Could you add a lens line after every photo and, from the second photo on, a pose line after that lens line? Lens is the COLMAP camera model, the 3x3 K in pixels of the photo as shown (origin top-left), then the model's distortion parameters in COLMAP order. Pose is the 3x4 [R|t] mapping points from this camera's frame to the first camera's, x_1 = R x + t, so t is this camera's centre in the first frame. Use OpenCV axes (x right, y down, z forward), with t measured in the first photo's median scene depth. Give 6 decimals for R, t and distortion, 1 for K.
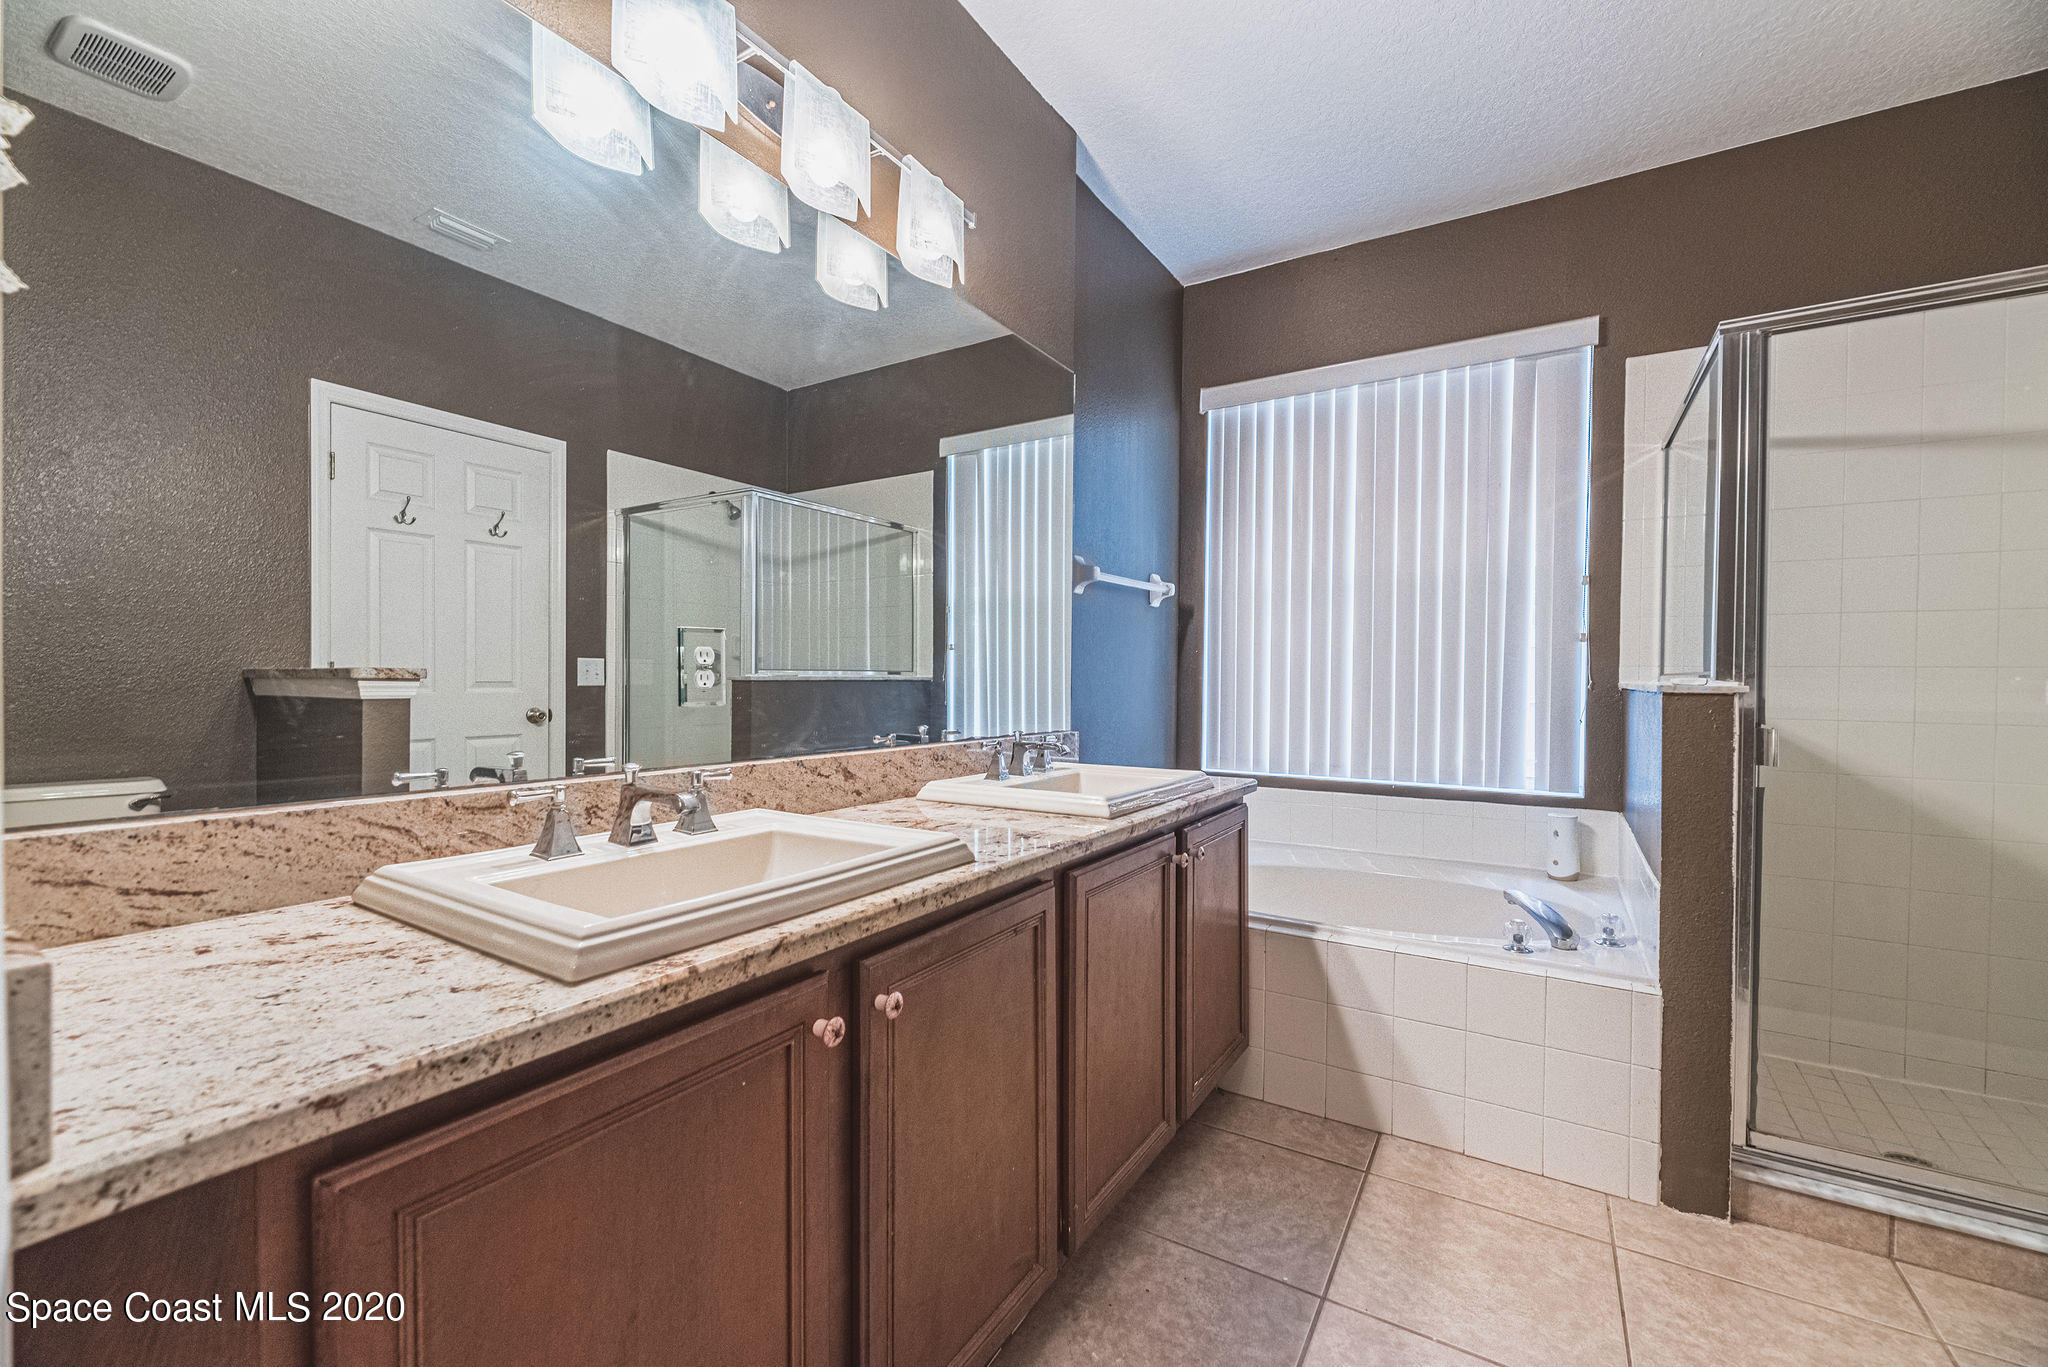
lens RADIAL K [[835.4, 0, 1021.9], [0, 835.4, 690.4], [0, 0, 1]] dist [0.001473, 0.000142]
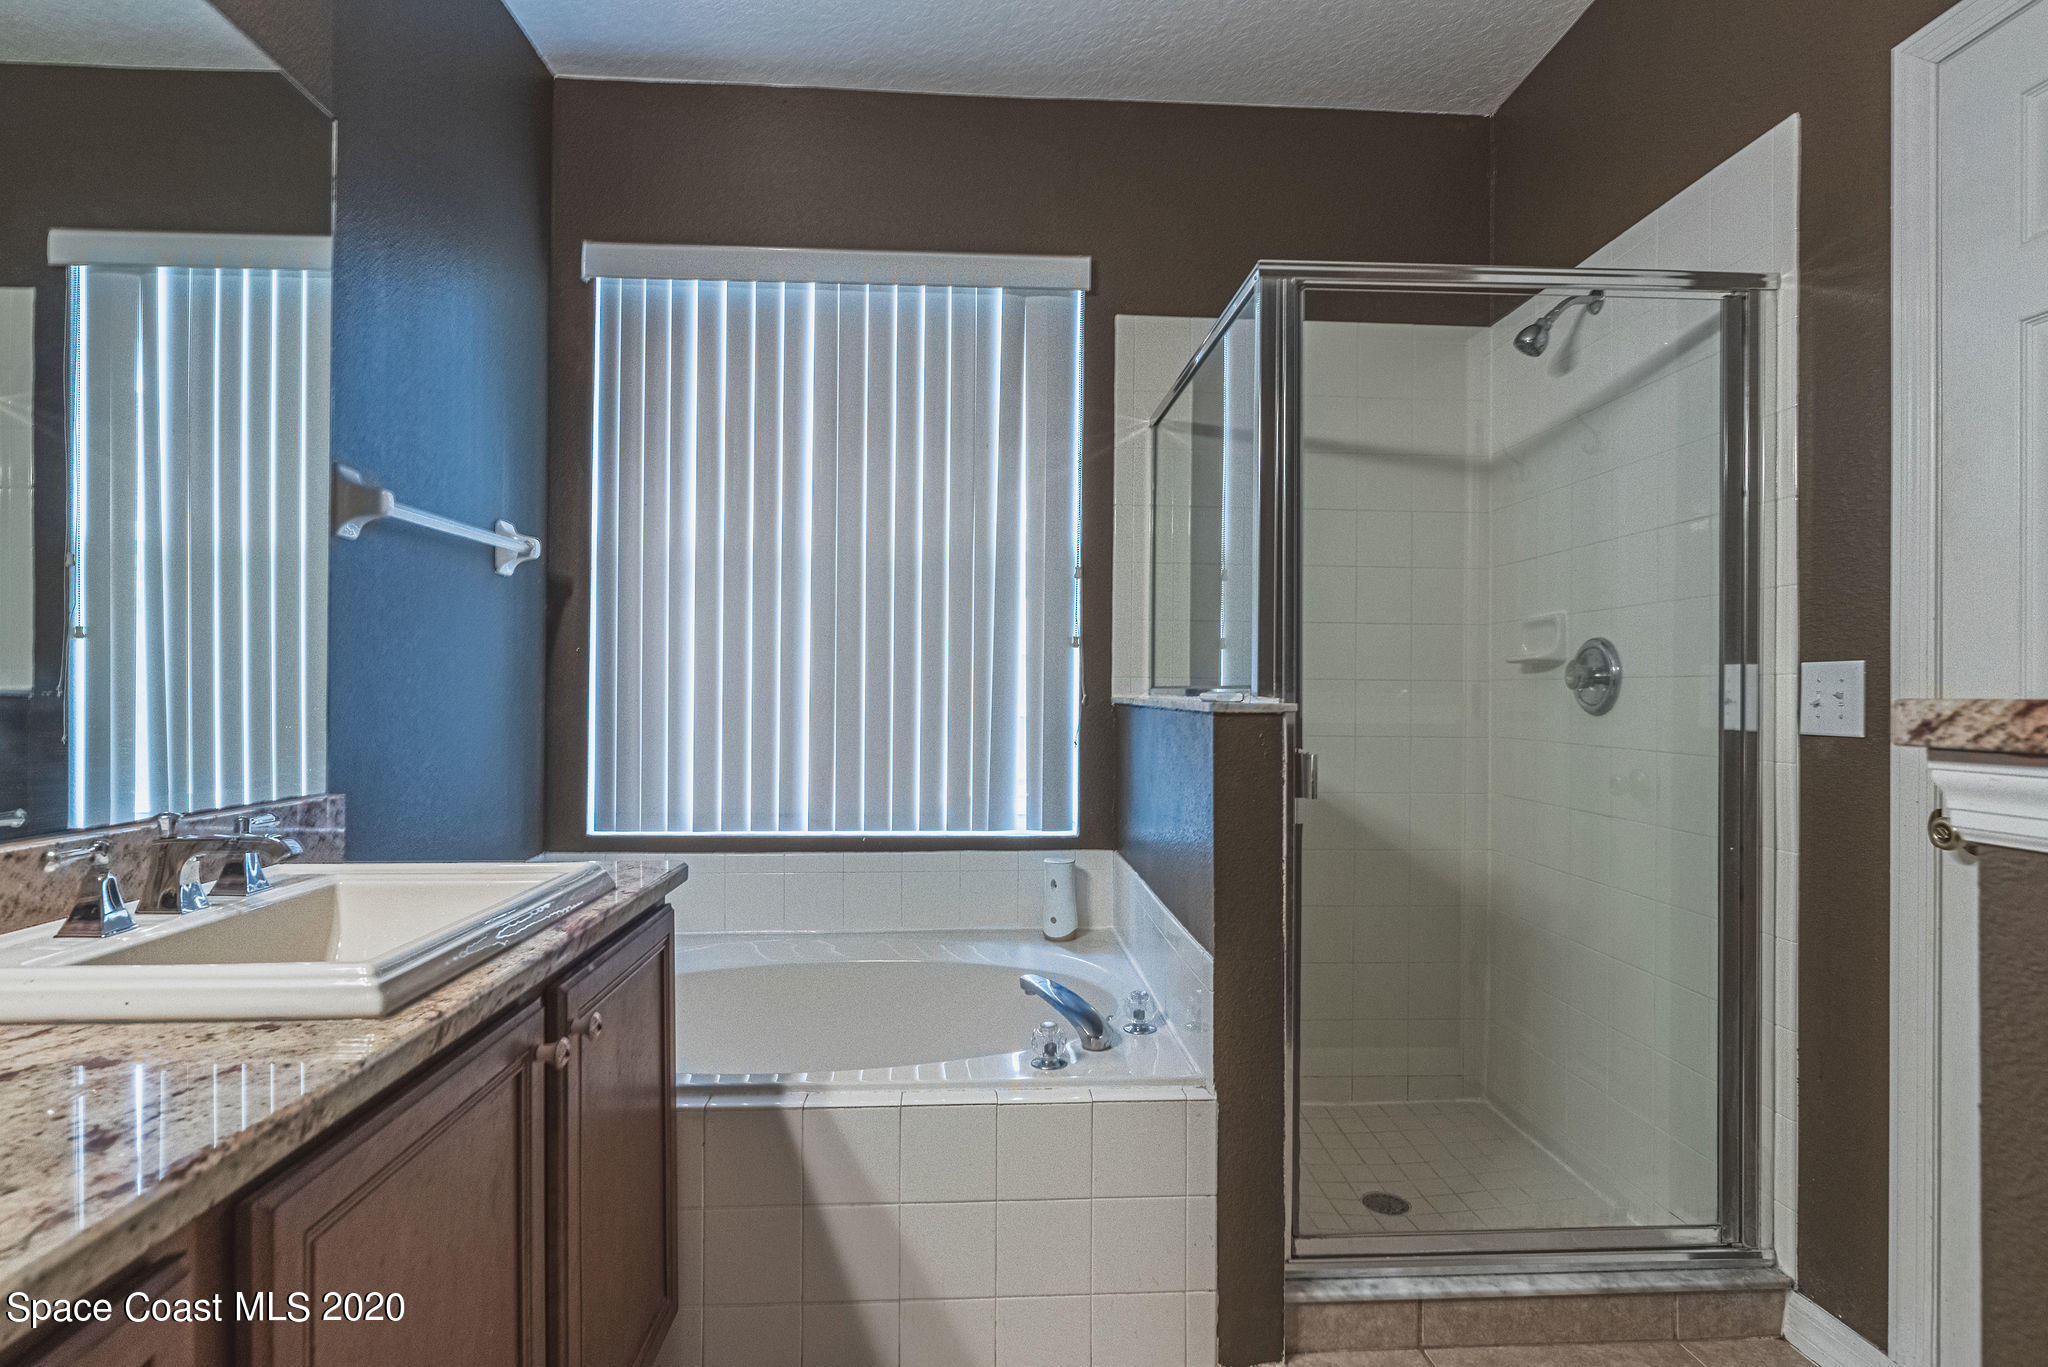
lens RADIAL K [[1051.1, 0, 1028.5], [0, 1051.1, 691.7], [0, 0, 1]] dist [-0.006985, -0.001249]
pose [[0.816716, -0.002530, 0.577035, 0.040595], [0.008608, 0.999933, -0.007800, -0.007787], [-0.576976, 0.011337, 0.816682, 0.217093]]
